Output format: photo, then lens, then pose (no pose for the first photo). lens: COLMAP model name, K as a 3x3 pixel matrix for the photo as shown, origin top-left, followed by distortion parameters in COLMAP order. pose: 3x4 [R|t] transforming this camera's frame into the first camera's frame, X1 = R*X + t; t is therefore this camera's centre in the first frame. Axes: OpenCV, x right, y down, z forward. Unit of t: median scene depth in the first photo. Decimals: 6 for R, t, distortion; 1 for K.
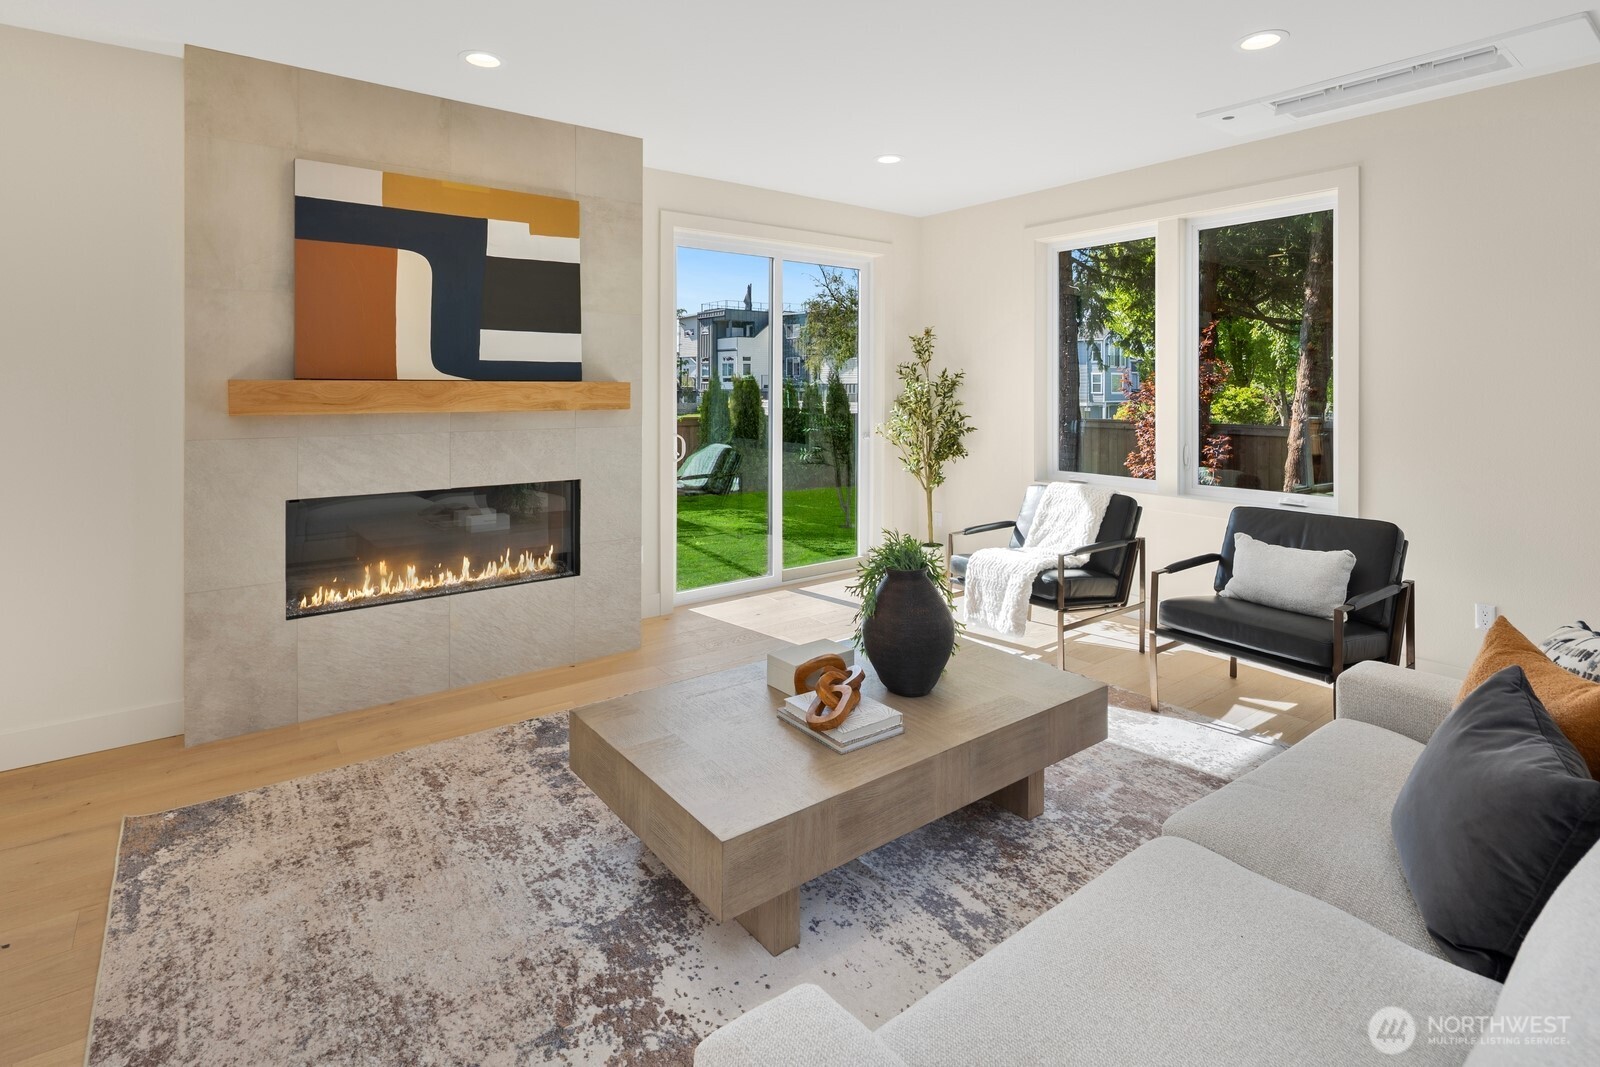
lens RADIAL K [[782.7, 0, 779.5], [0, 782.7, 395.4], [0, 0, 1]] dist [0.008649, -0.006213]
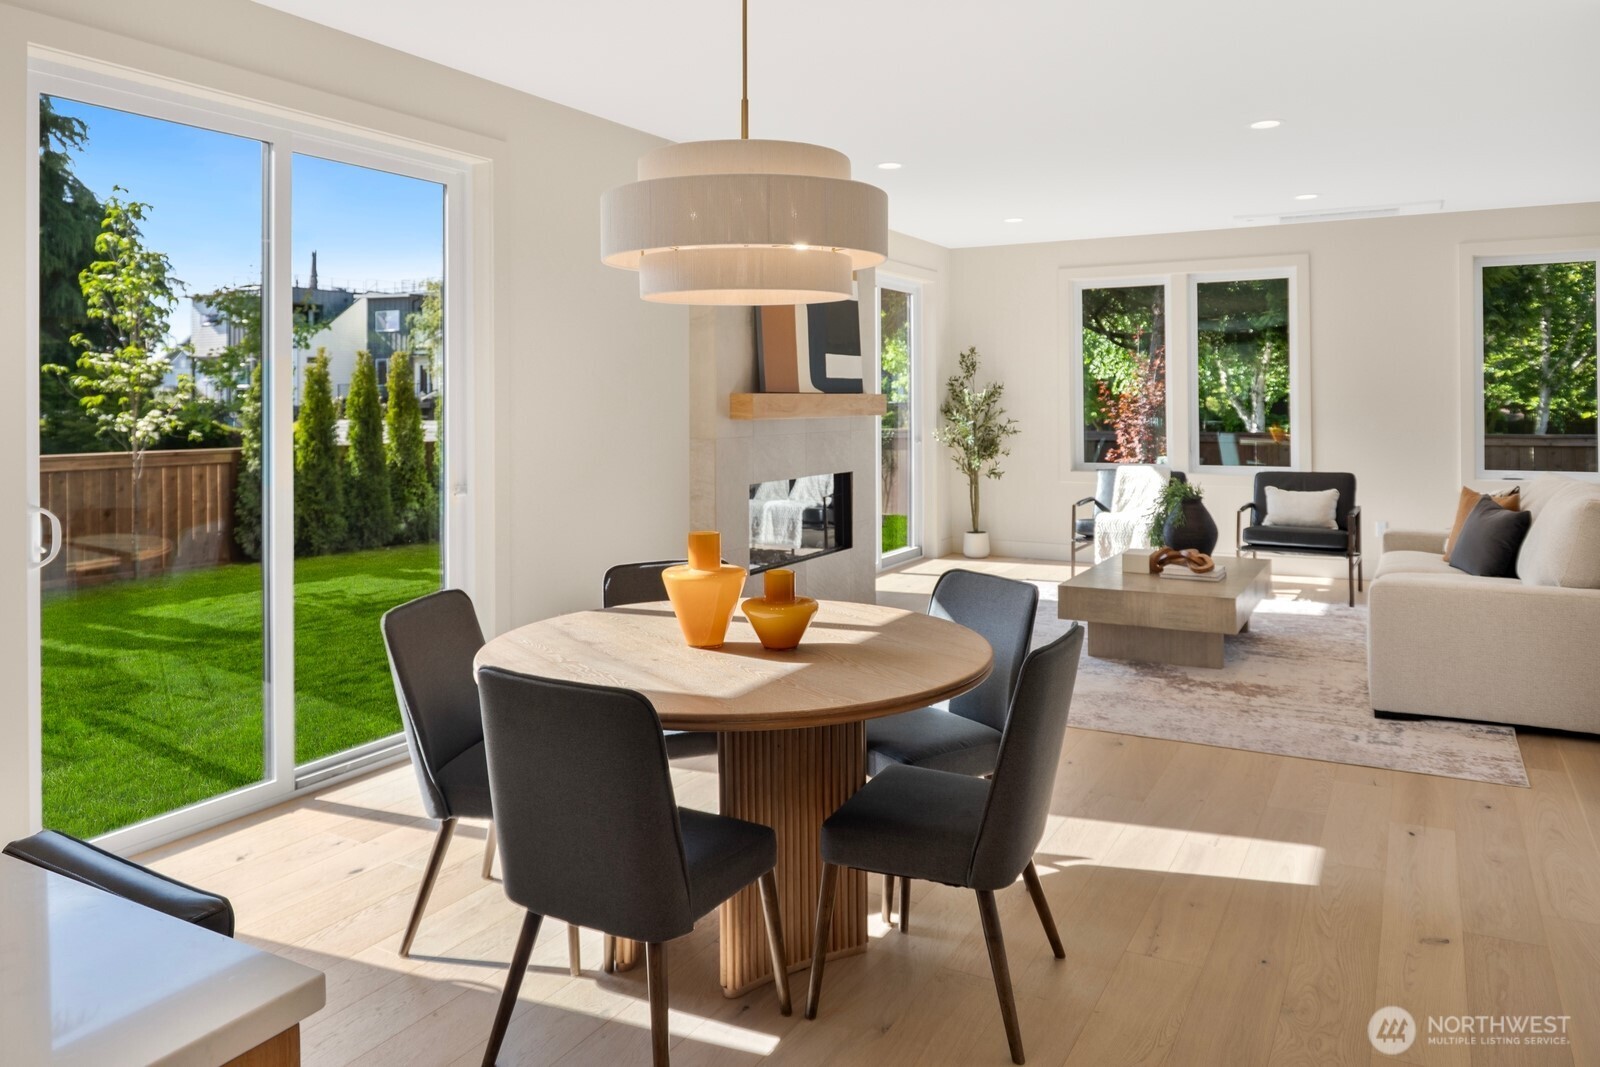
lens RADIAL K [[1112.3, 0, 783.8], [0, 1112.3, 408.9], [0, 0, 1]] dist [0.011007, -0.017515]
pose [[0.913293, -0.010591, 0.407165, -1.289249], [0.012114, 0.999926, -0.001162, 0.009312], [-0.407123, 0.005994, 0.913354, -0.695372]]
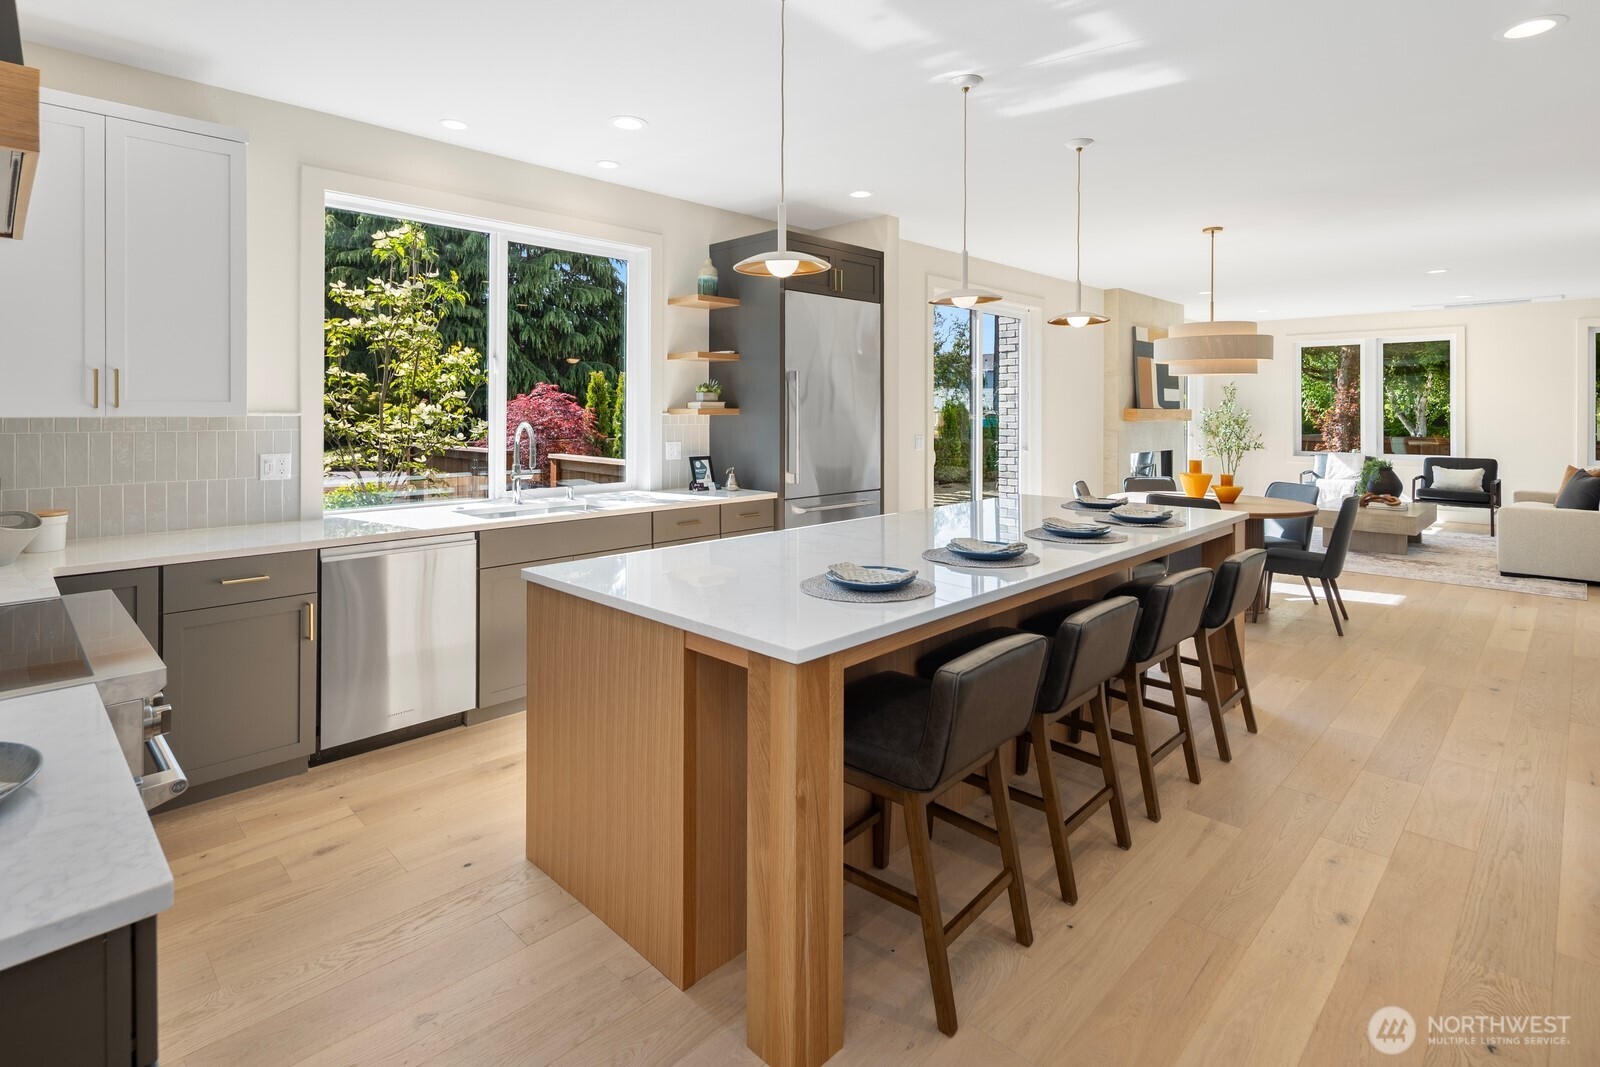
lens RADIAL K [[782.7, 0, 774.4], [0, 782.7, 415.7], [0, 0, 1]] dist [0.008649, -0.006213]
pose [[0.990724, 0.000049, 0.135891, -2.107646], [0.000541, 0.999991, -0.004303, 0.015215], [-0.135890, 0.004337, 0.990715, -1.414054]]
